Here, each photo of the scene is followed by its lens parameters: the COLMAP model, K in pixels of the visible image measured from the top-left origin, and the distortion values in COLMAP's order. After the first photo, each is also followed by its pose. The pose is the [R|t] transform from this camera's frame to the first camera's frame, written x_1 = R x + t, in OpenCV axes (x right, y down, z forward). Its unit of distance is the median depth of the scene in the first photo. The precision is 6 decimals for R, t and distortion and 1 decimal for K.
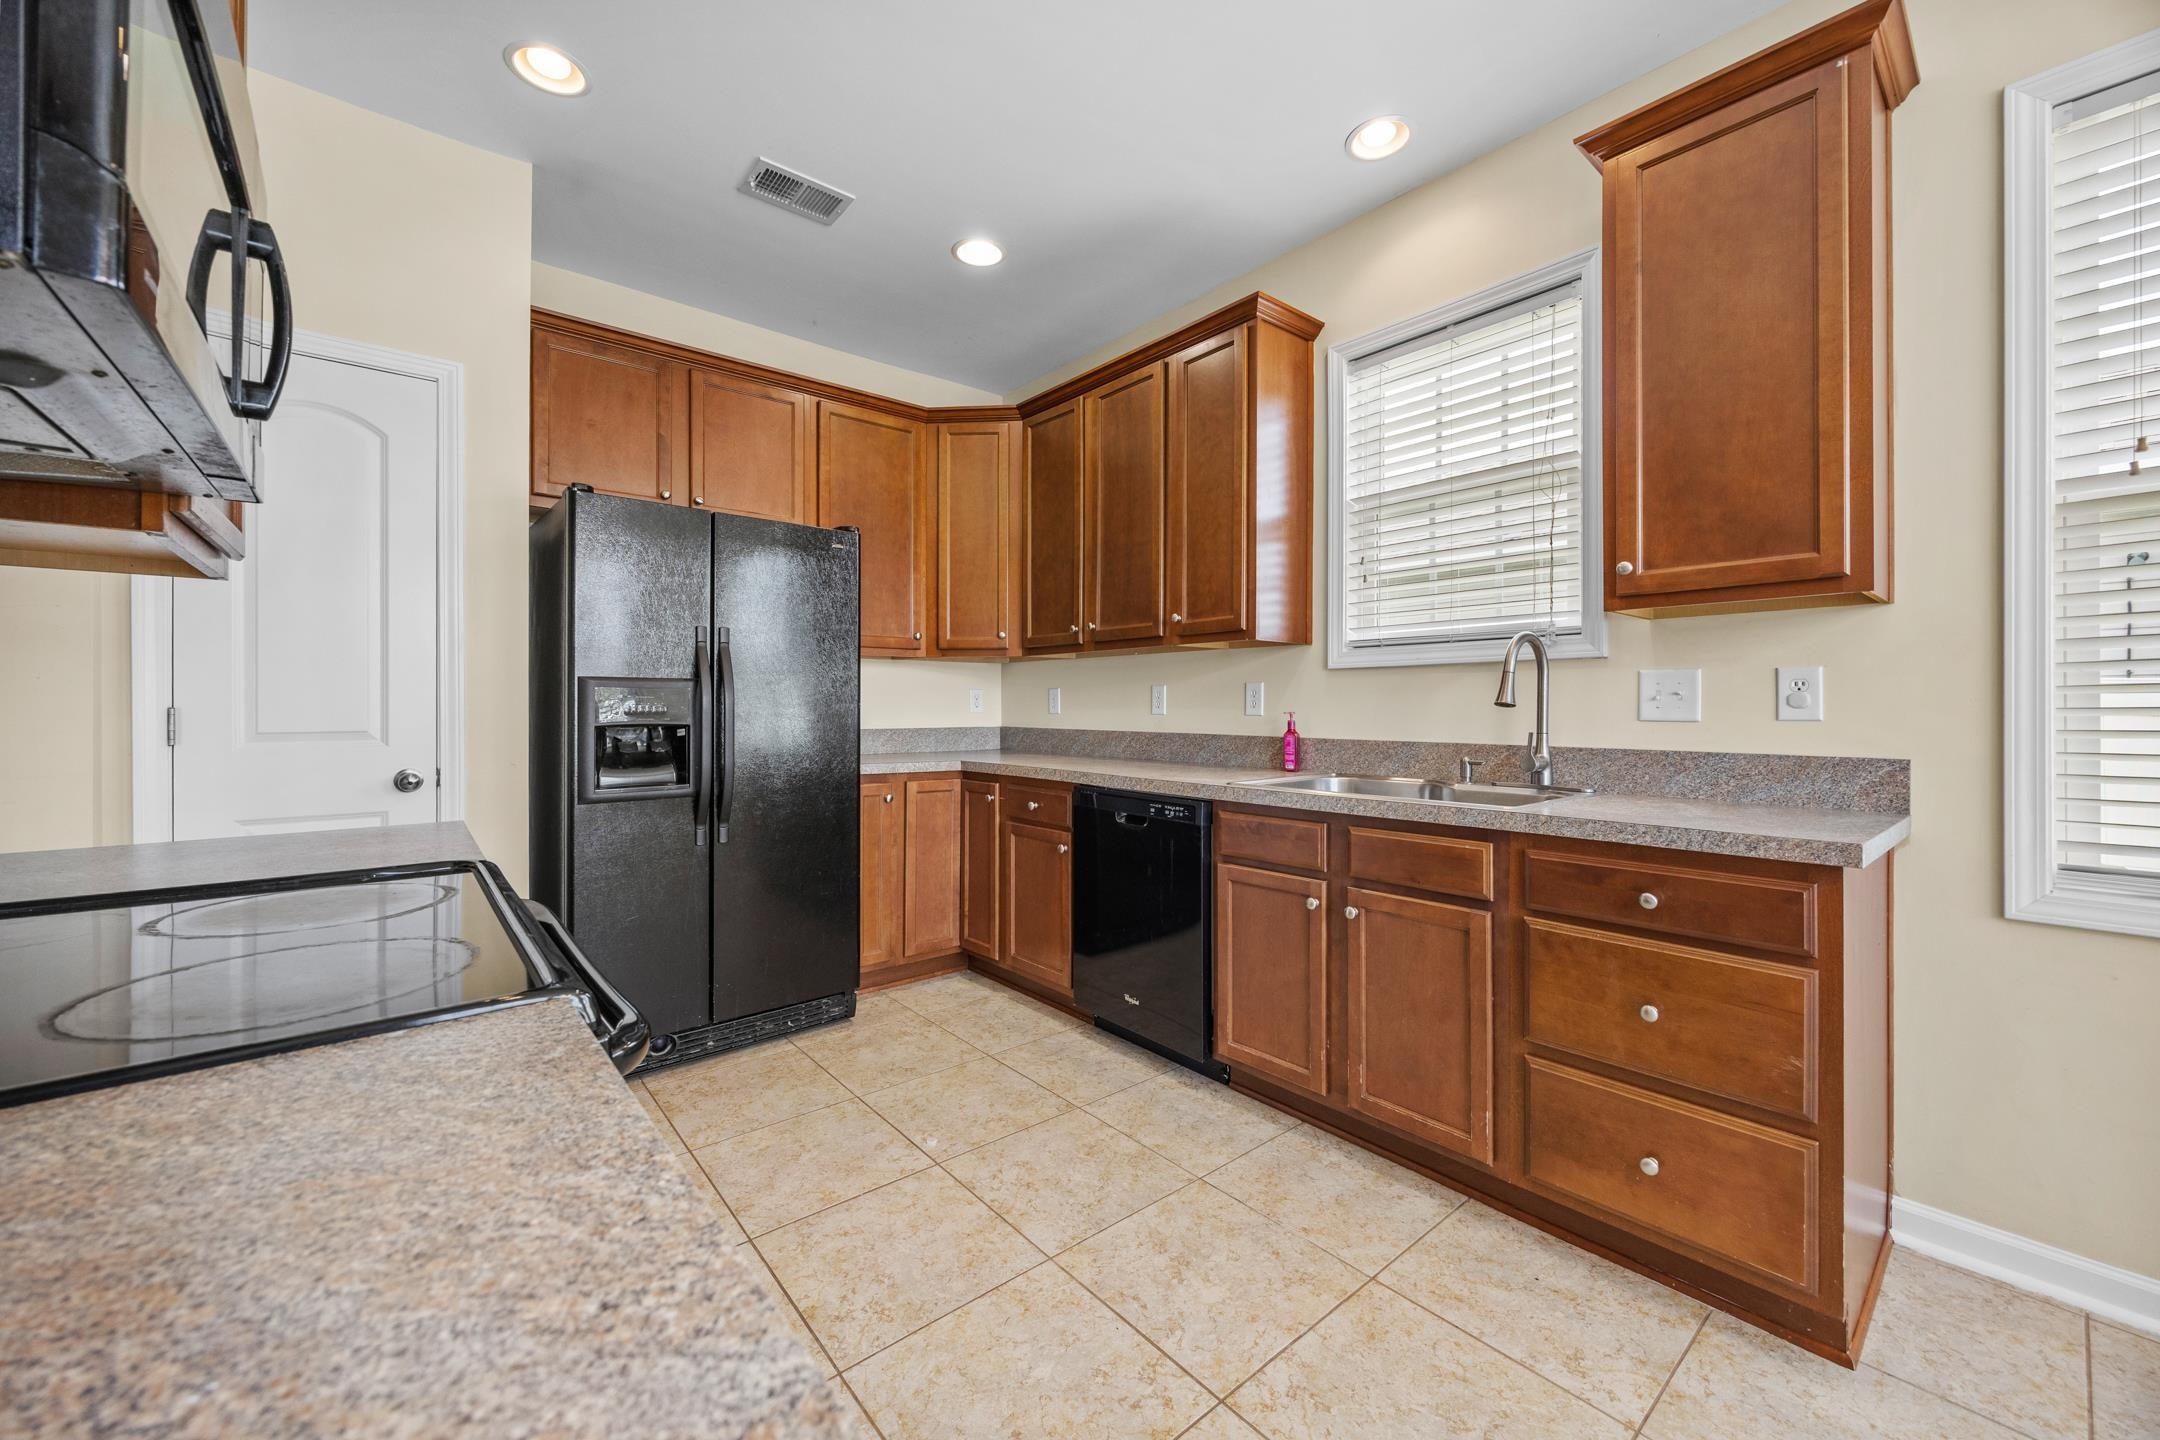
lens RADIAL K [[831.1, 0, 1078.3], [0, 831.1, 706.3], [0, 0, 1]] dist [-0.002612, 0.000243]
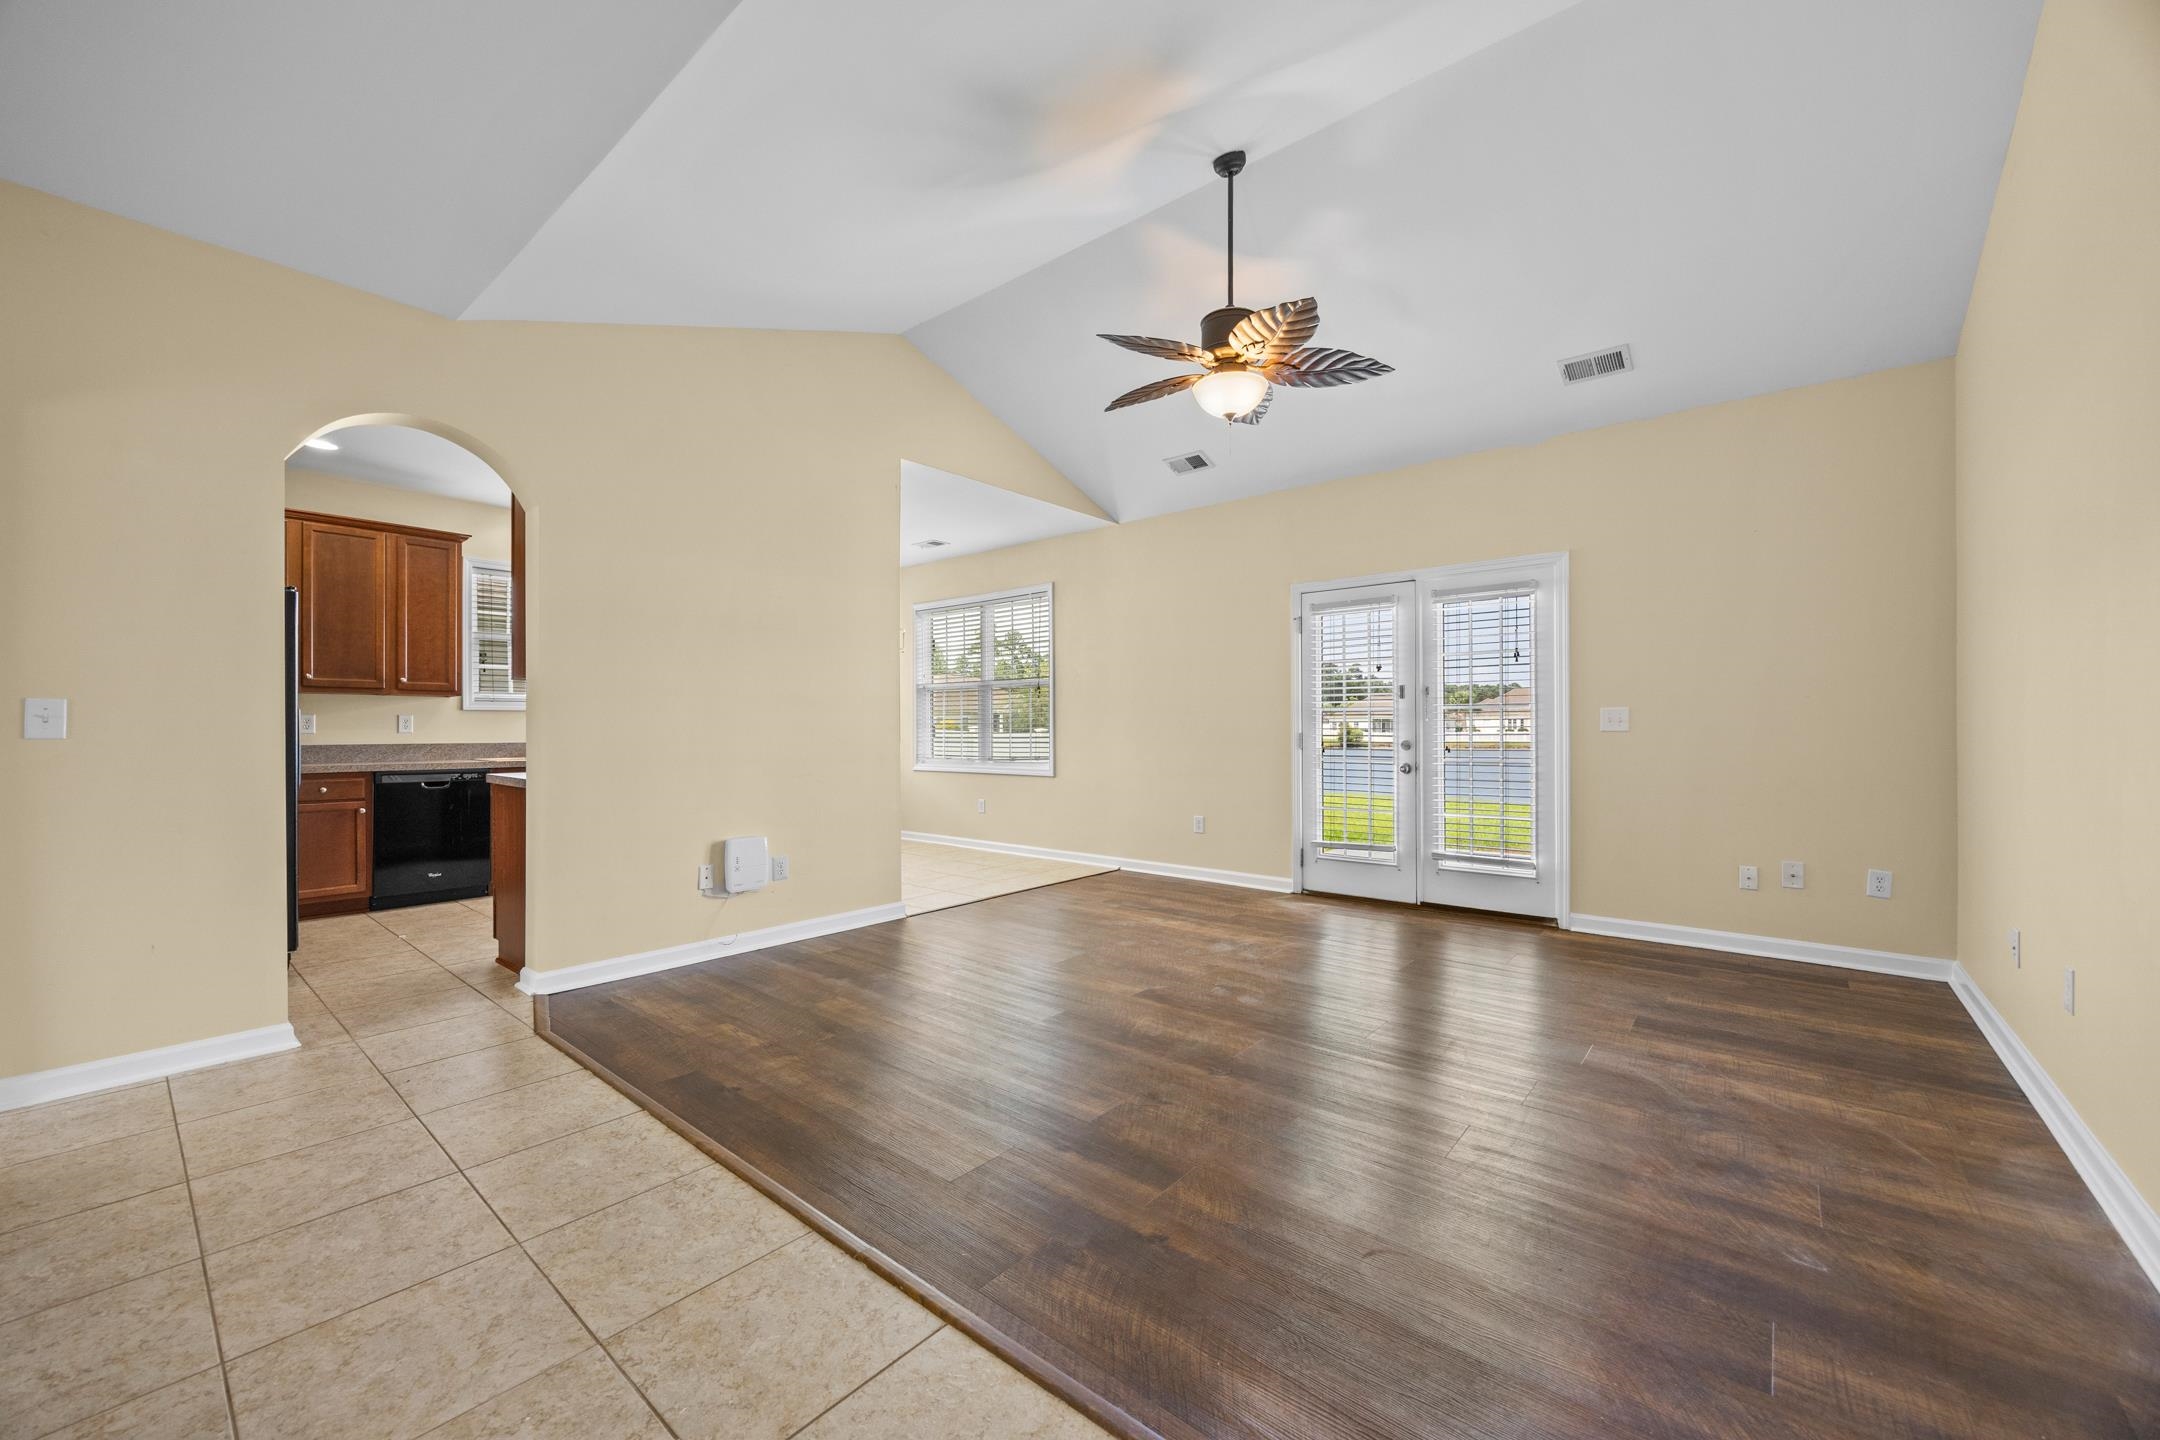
lens RADIAL K [[831.1, 0, 1081.3], [0, 831.1, 723.6], [0, 0, 1]] dist [-0.002612, 0.000243]
pose [[-0.176919, 0.004245, 0.984216, -2.421783], [0.003552, 0.999987, -0.003675, 0.003095], [-0.984219, 0.002846, -0.176931, -0.200881]]
